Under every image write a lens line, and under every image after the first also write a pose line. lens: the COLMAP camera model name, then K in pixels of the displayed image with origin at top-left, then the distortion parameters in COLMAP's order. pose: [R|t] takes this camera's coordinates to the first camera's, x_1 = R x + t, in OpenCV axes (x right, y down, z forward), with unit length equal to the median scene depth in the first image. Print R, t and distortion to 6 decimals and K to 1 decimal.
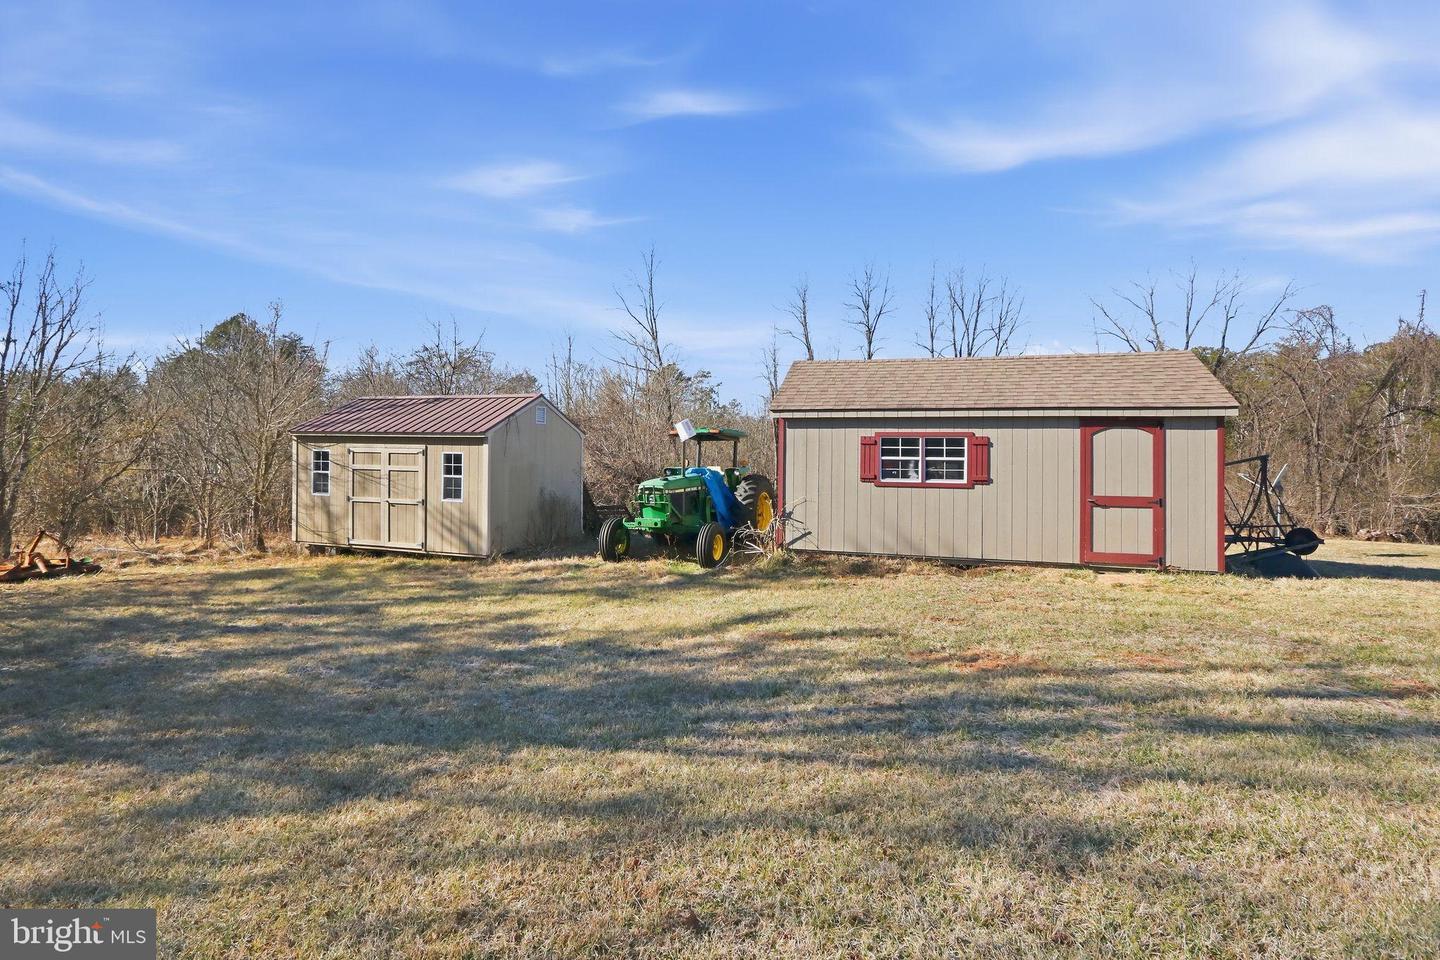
lens RADIAL K [[680.1, 0, 703.7], [0, 680.1, 442.5], [0, 0, 1]] dist [-0.017269, 0.000192]
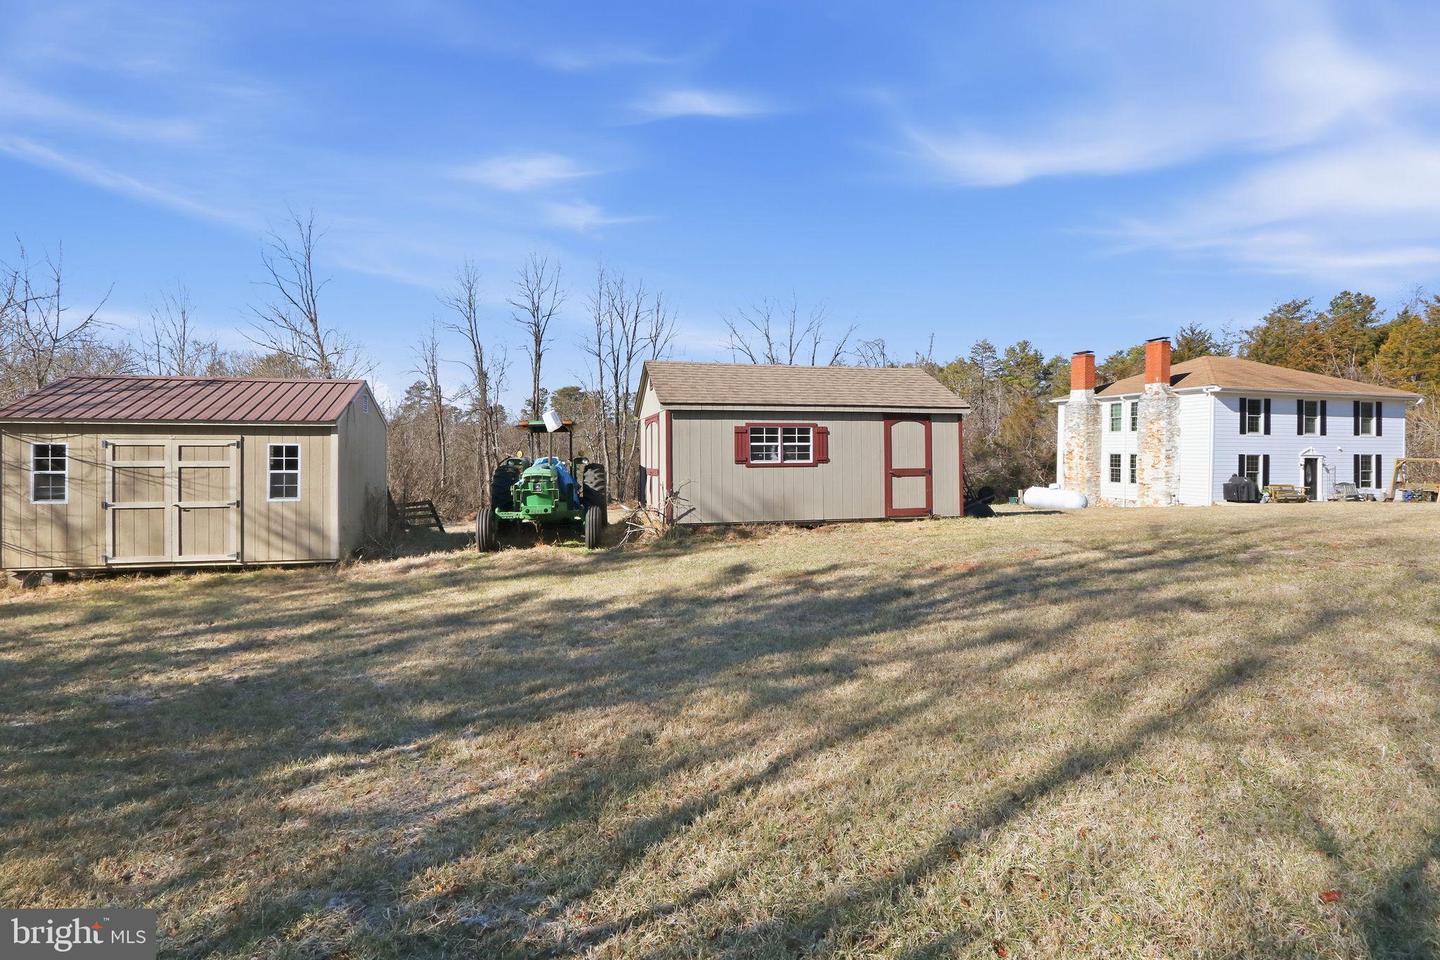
lens RADIAL K [[667.0, 0, 720.6], [0, 667.0, 452.8], [0, 0, 1]] dist [-0.016728, 0.002031]
pose [[0.857269, -0.013905, 0.514681, -0.409254], [0.005168, 0.999817, 0.018403, 0.016675], [-0.514843, -0.013116, 0.857184, -0.005030]]
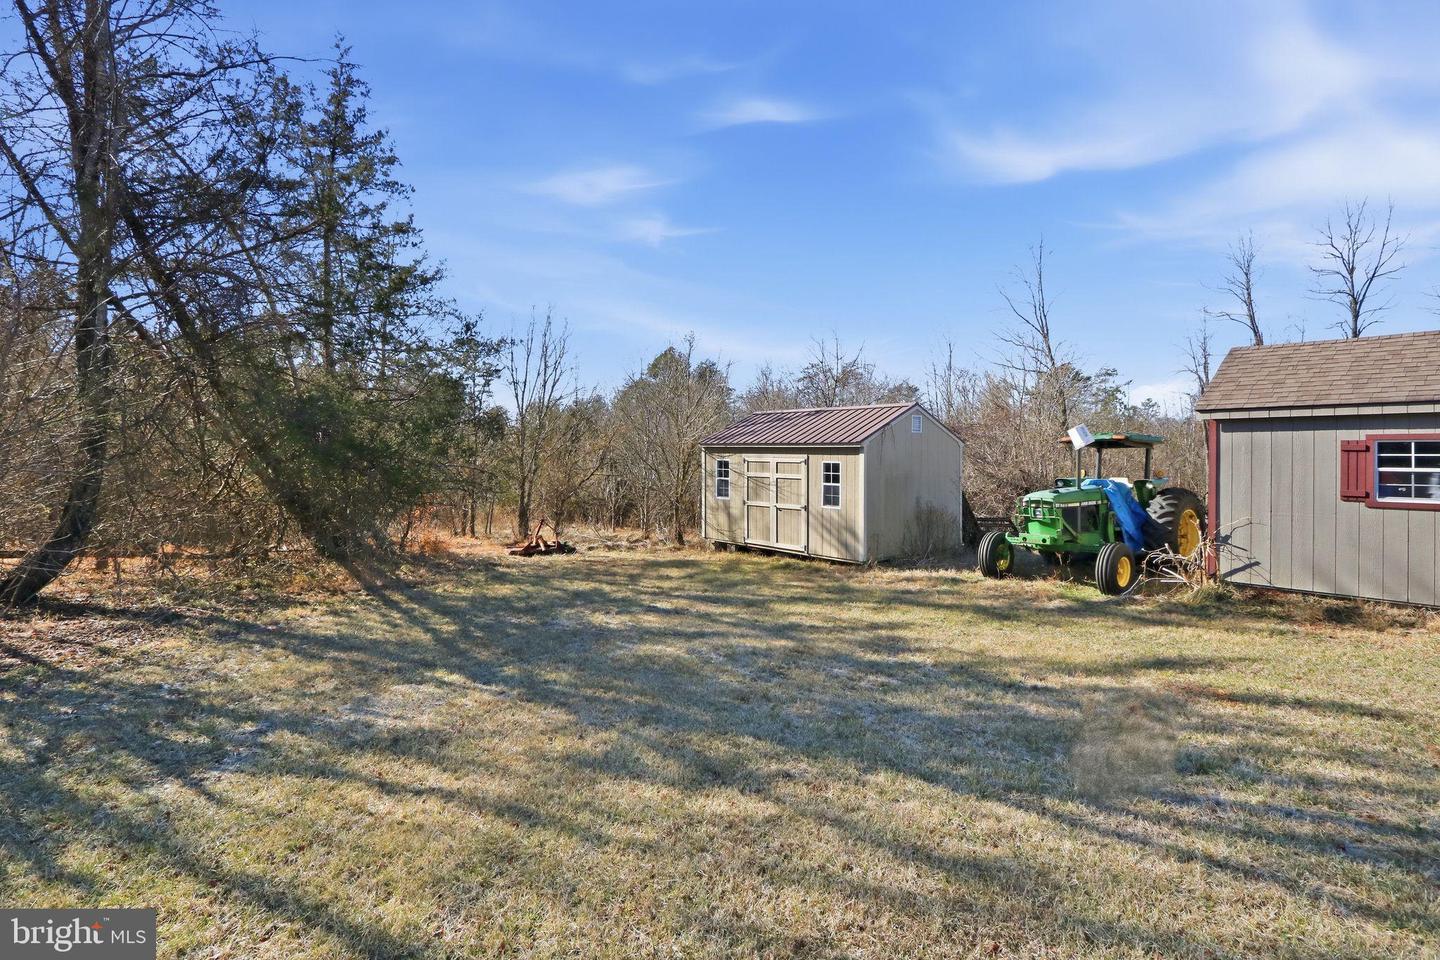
lens RADIAL K [[667.0, 0, 720.6], [0, 667.0, 452.8], [0, 0, 1]] dist [-0.016728, 0.002031]
pose [[0.863351, -0.006757, -0.504559, 0.005224], [0.008095, 0.999967, 0.000460, -0.001241], [0.504540, -0.004481, 0.863377, 0.023797]]
